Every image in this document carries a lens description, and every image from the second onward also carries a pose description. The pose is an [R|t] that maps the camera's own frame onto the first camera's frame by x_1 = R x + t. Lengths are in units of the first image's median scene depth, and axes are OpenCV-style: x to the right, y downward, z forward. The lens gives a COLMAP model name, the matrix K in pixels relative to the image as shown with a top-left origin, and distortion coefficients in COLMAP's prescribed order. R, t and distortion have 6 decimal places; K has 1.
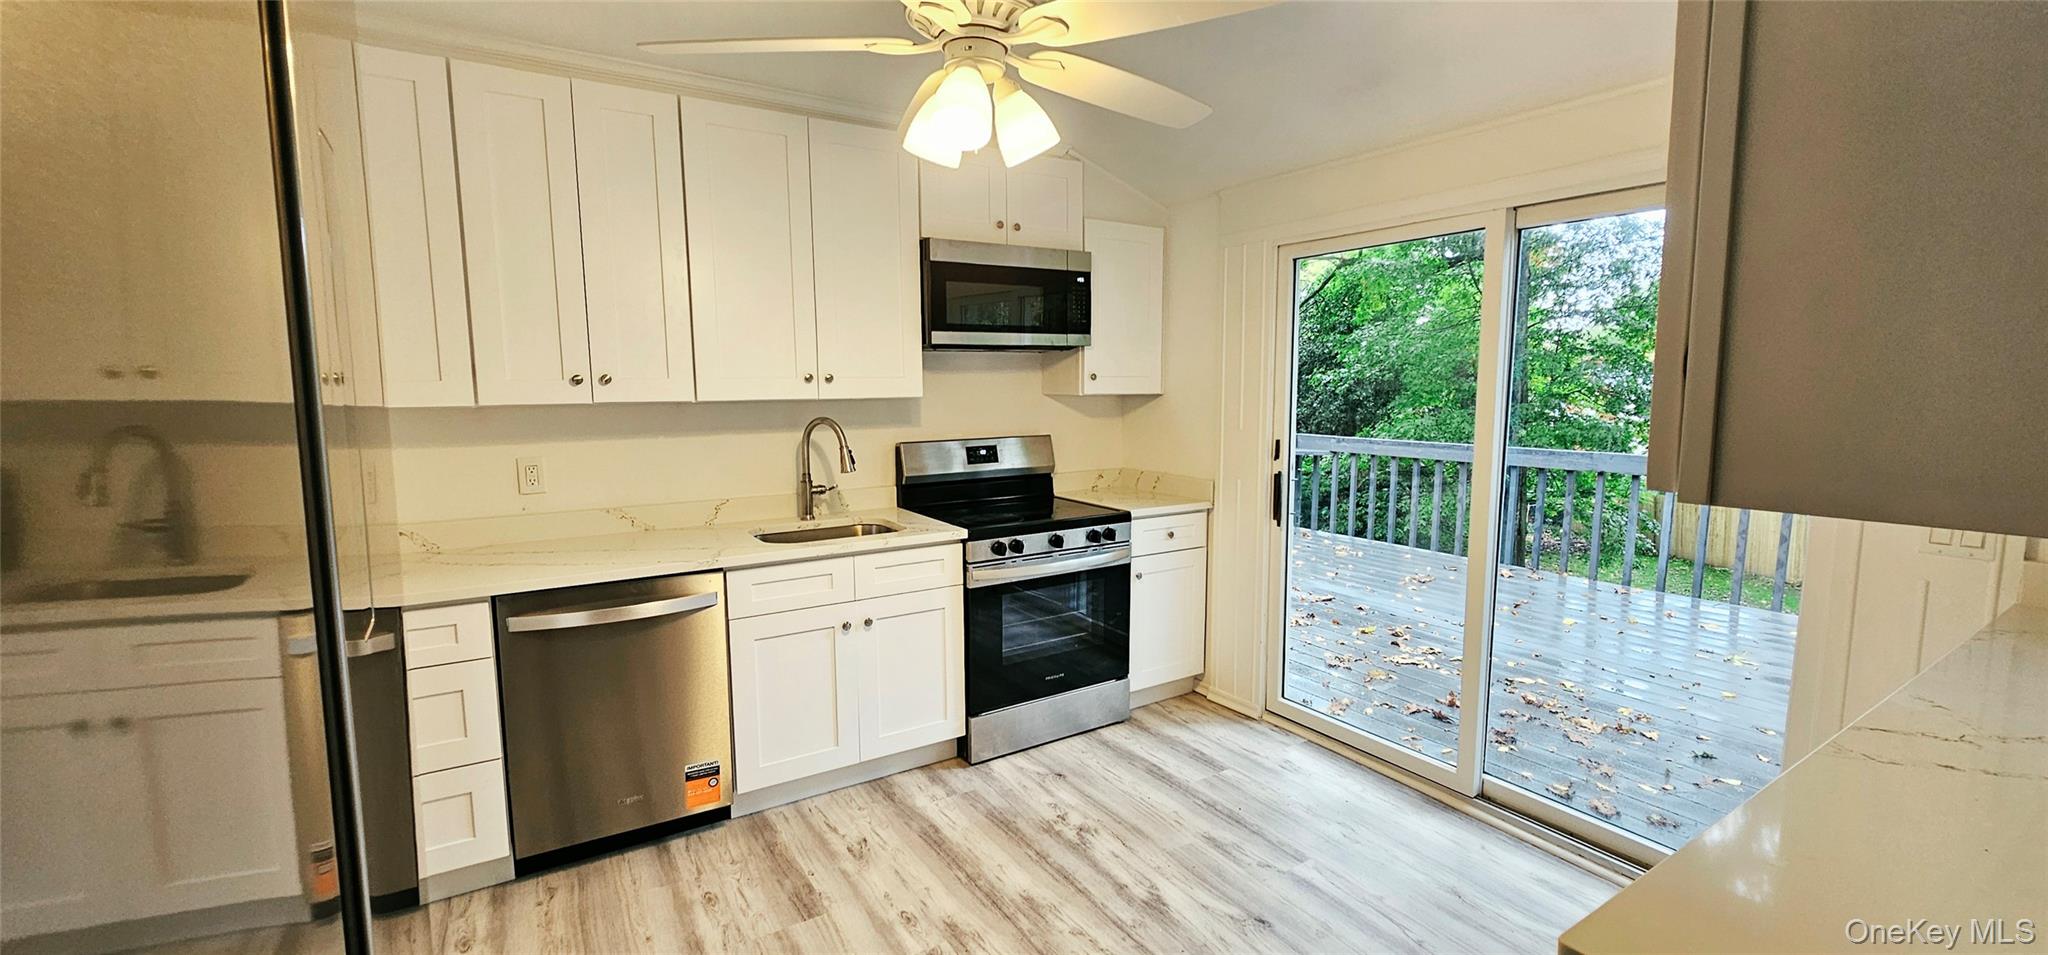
lens RADIAL K [[845.4, 0, 1024.0], [0, 845.4, 477.5], [0, 0, 1]] dist [0.000287, 0.000014]
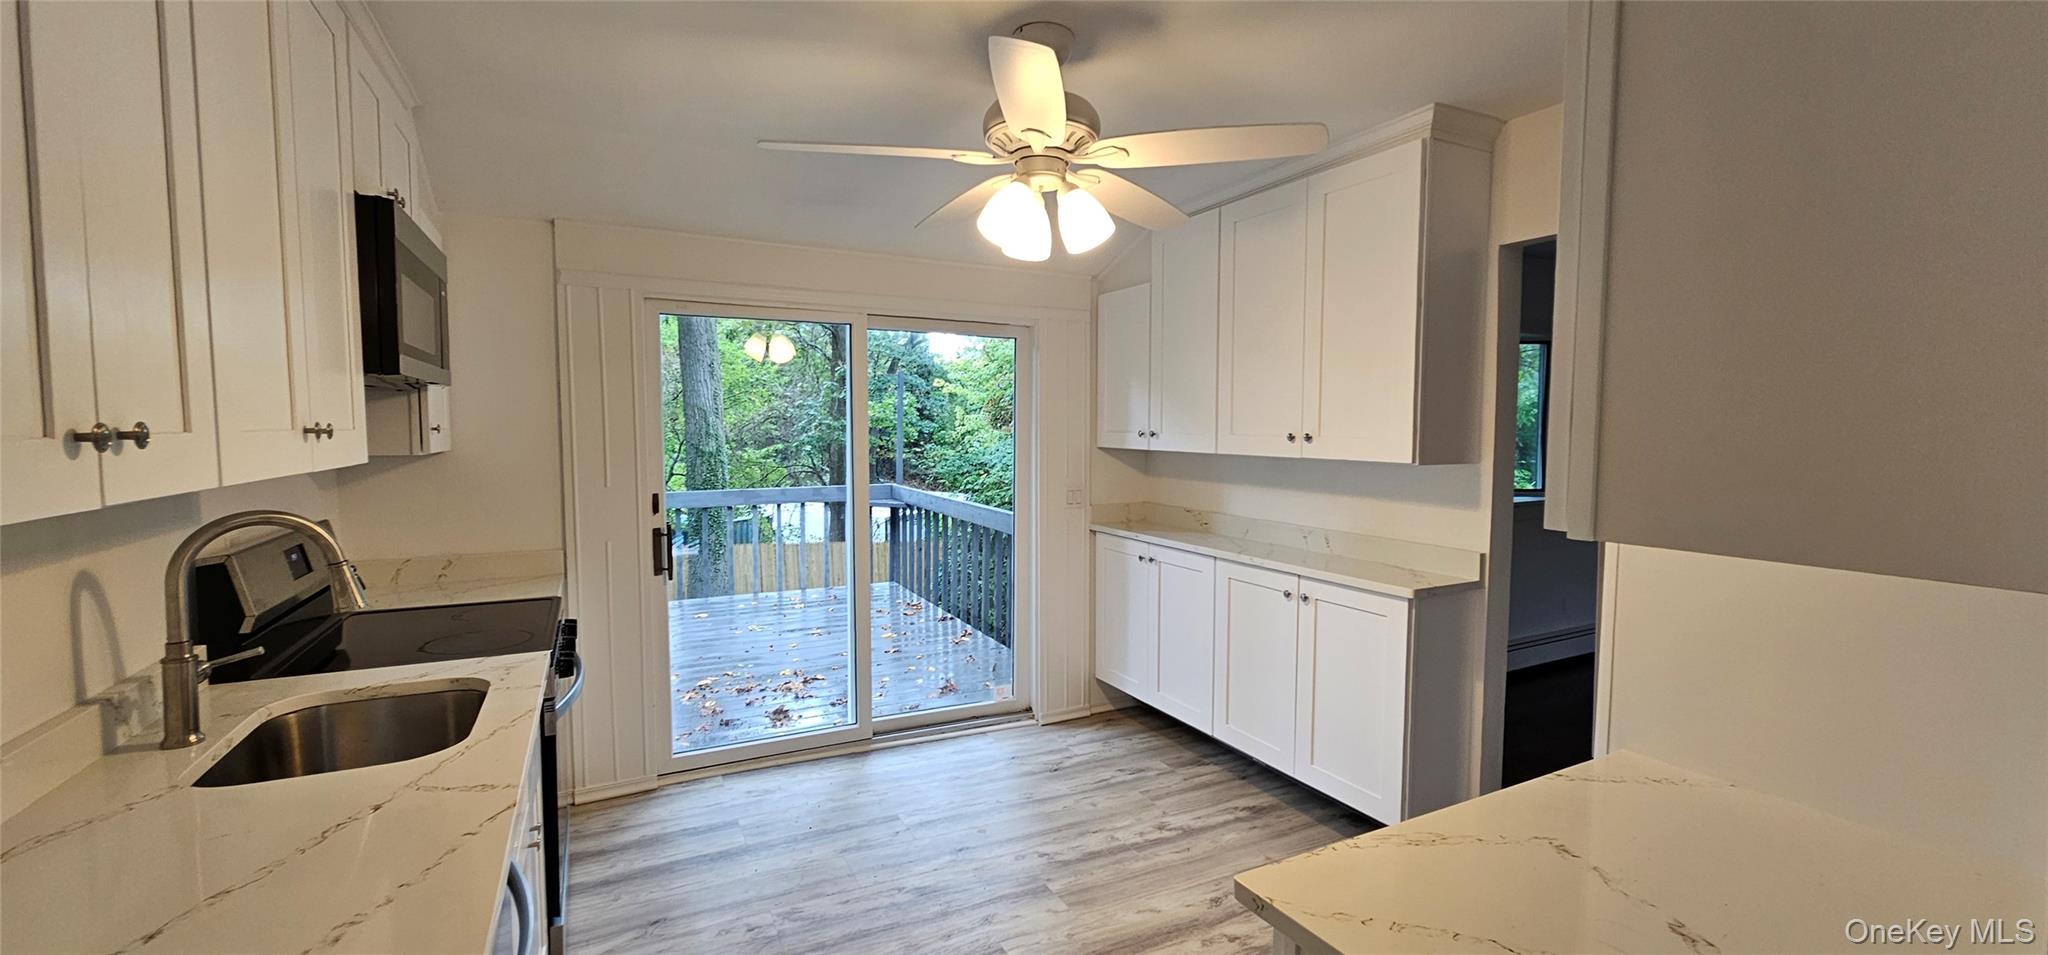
lens RADIAL K [[845.4, 0, 1024.0], [0, 845.4, 477.5], [0, 0, 1]] dist [0.000287, 0.000014]
pose [[0.101586, -0.060503, 0.992985, -0.635889], [0.128543, 0.990580, 0.047206, -0.053940], [-0.986487, 0.122846, 0.108406, 0.472517]]
